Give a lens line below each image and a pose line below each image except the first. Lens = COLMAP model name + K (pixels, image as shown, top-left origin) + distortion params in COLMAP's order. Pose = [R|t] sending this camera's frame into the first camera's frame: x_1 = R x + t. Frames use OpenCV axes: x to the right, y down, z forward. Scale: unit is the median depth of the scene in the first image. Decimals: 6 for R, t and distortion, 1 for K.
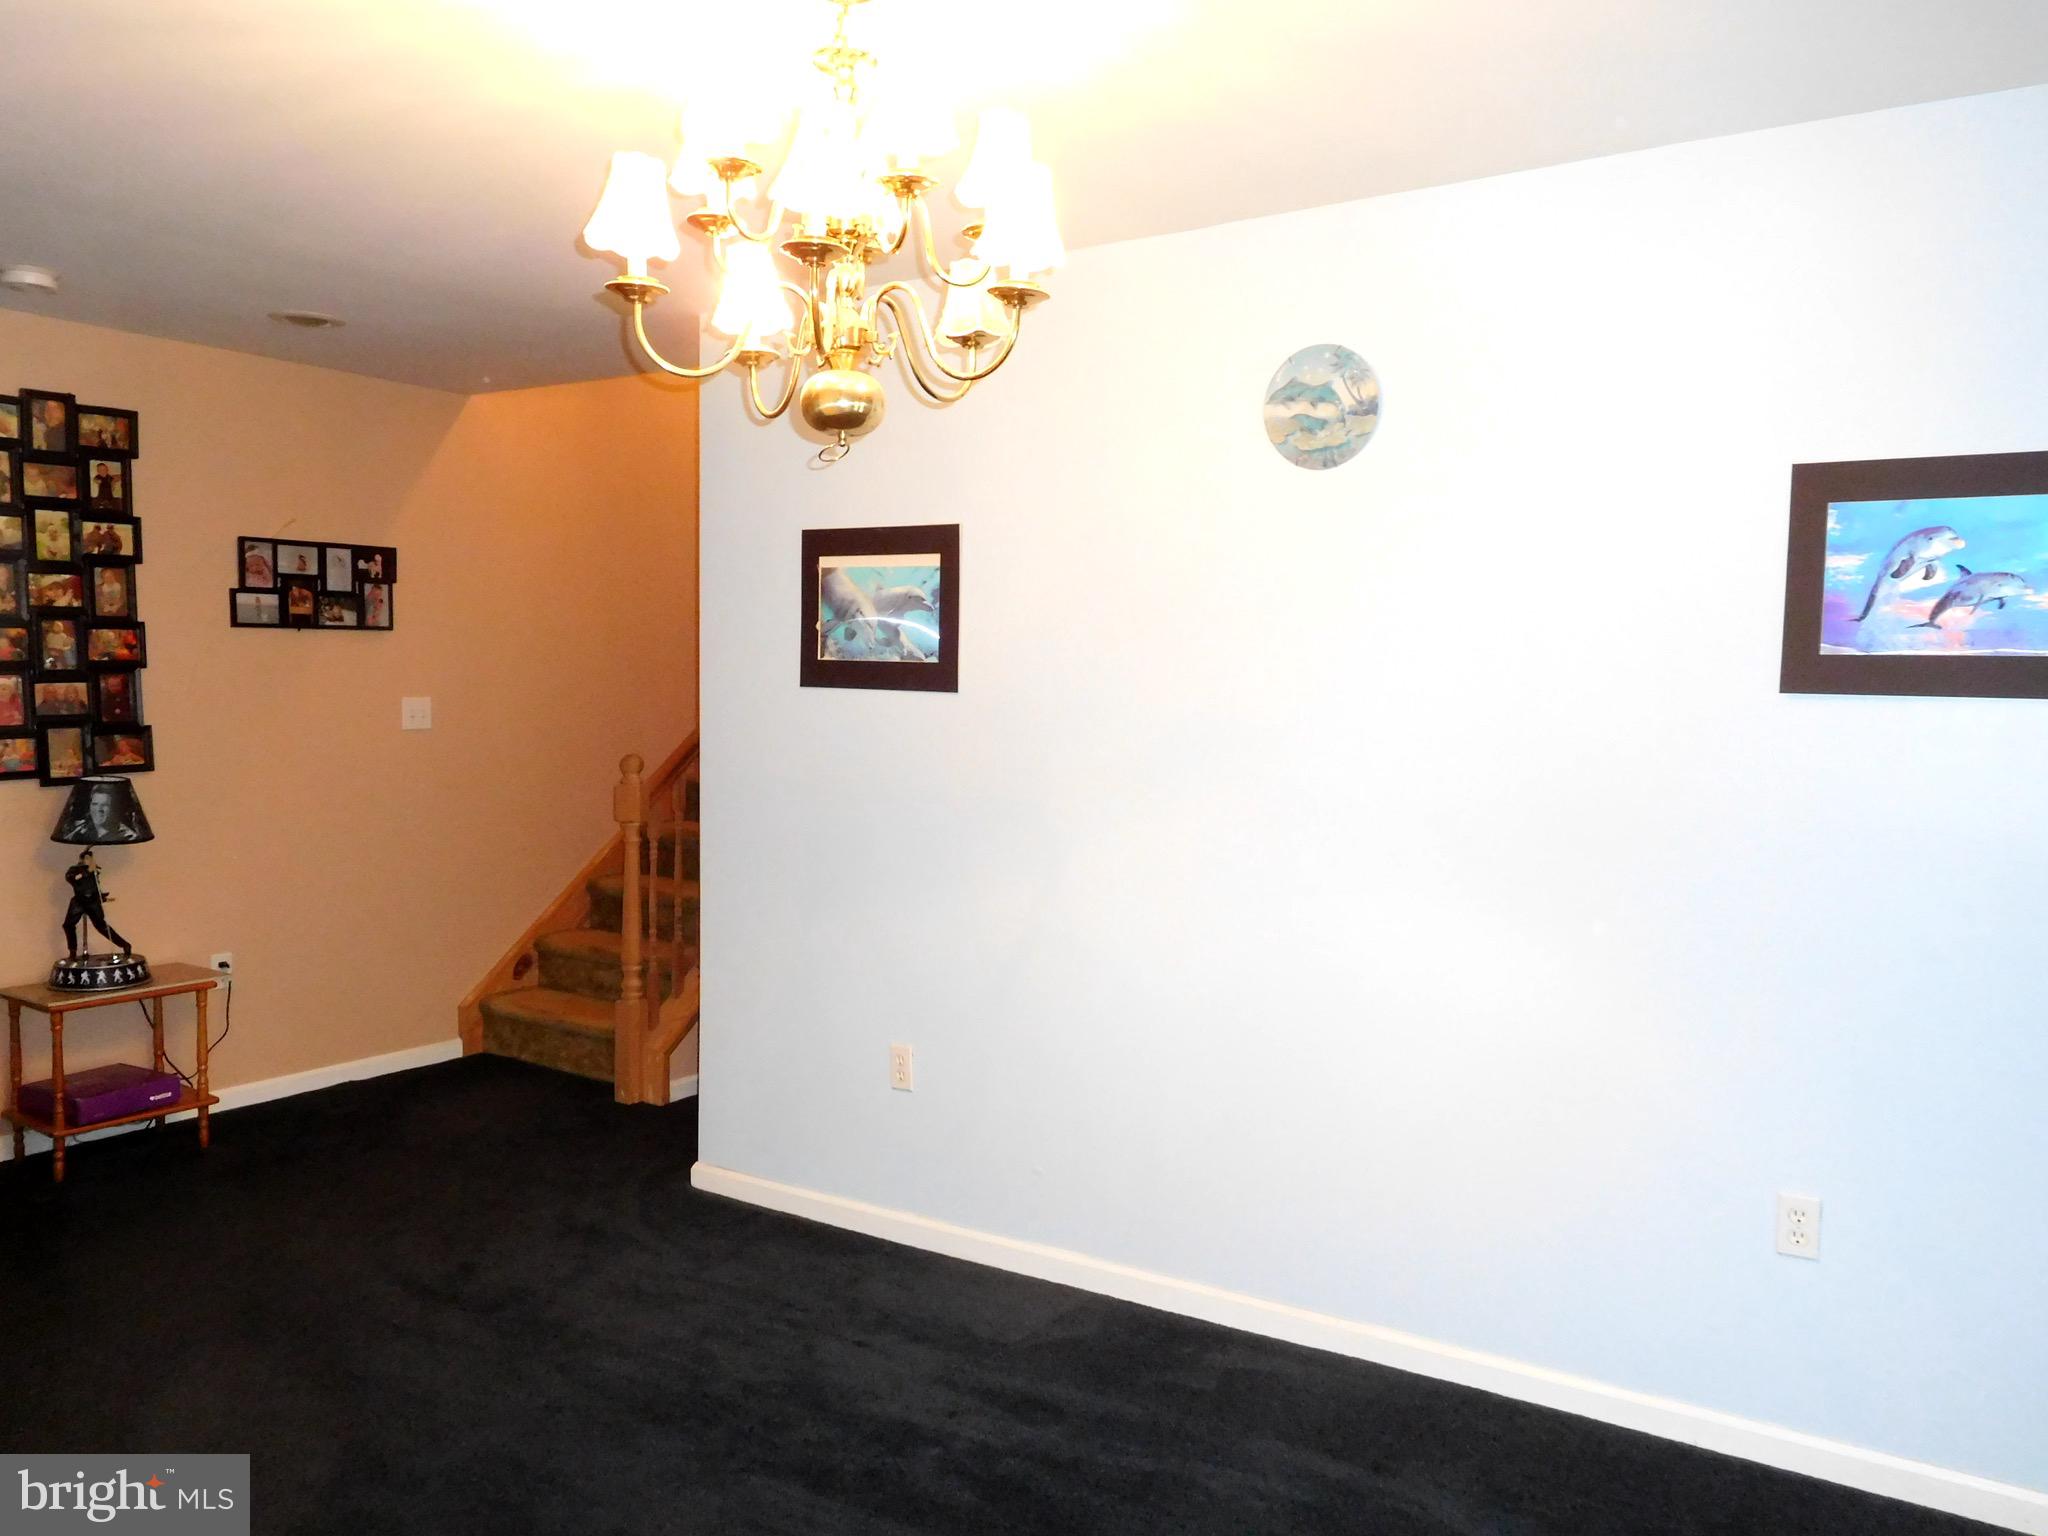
lens RADIAL K [[1523.4, 0, 1024.0], [0, 1523.4, 768.0], [0, 0, 1]] dist [-0.012160, 0.000959]
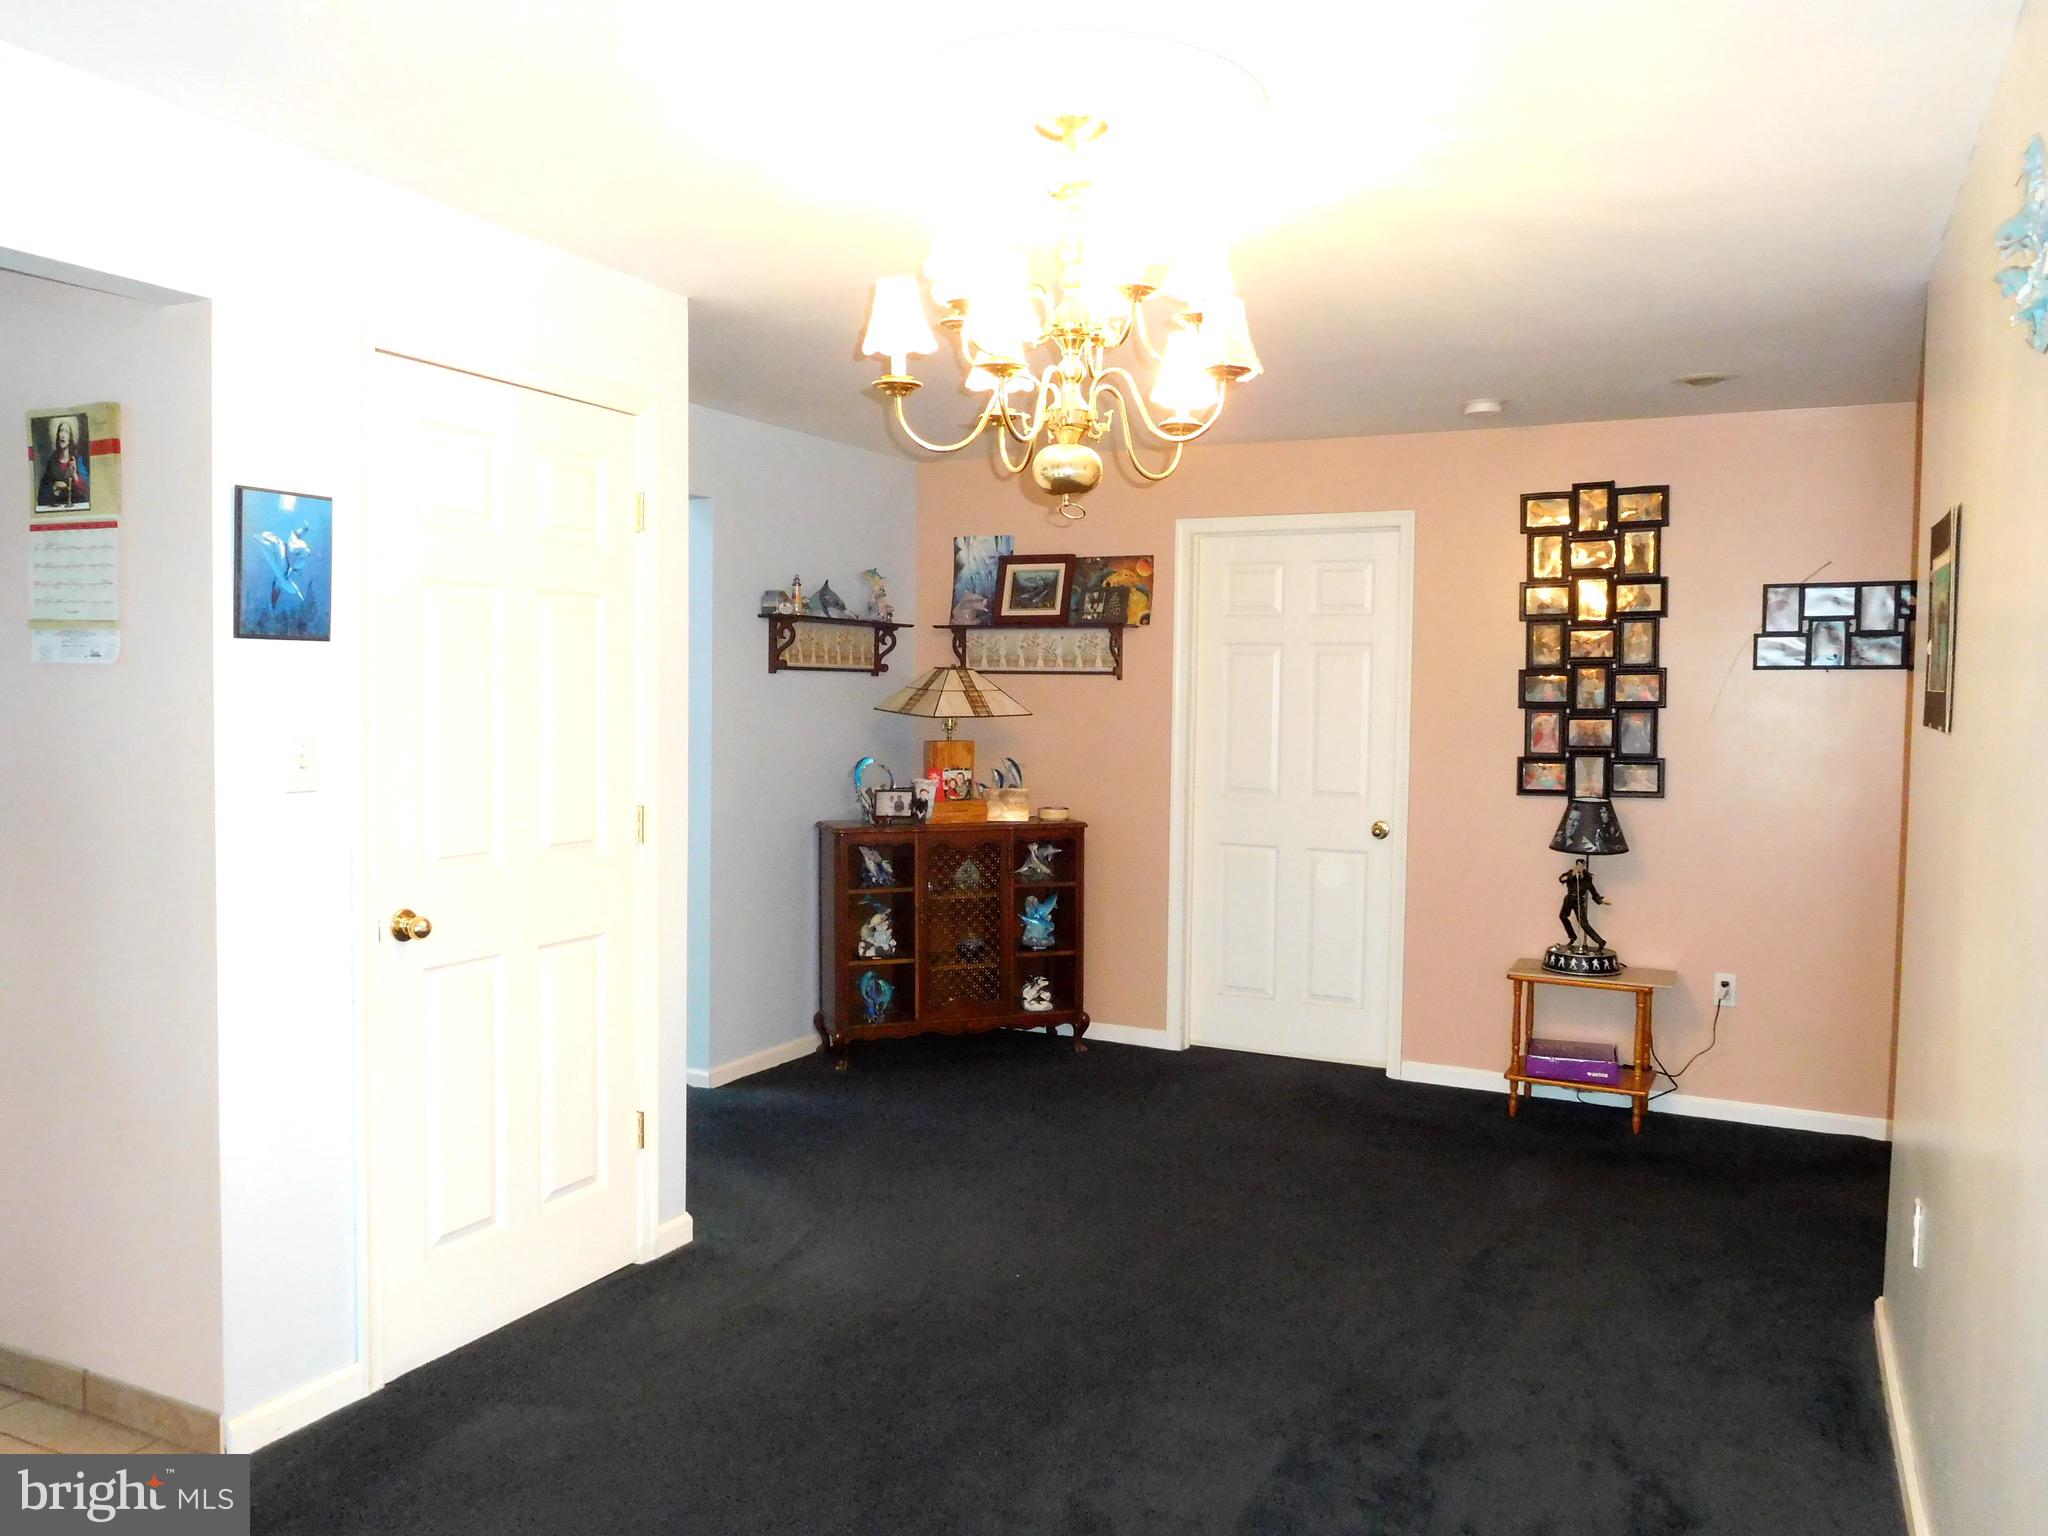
lens RADIAL K [[1561.7, 0, 1021.3], [0, 1561.7, 744.7], [0, 0, 1]] dist [-0.001205, -0.000615]
pose [[0.118363, 0.017569, -0.992815, 0.551928], [-0.074469, 0.997185, 0.008768, -0.013247], [0.990174, 0.072896, 0.119338, 0.399839]]
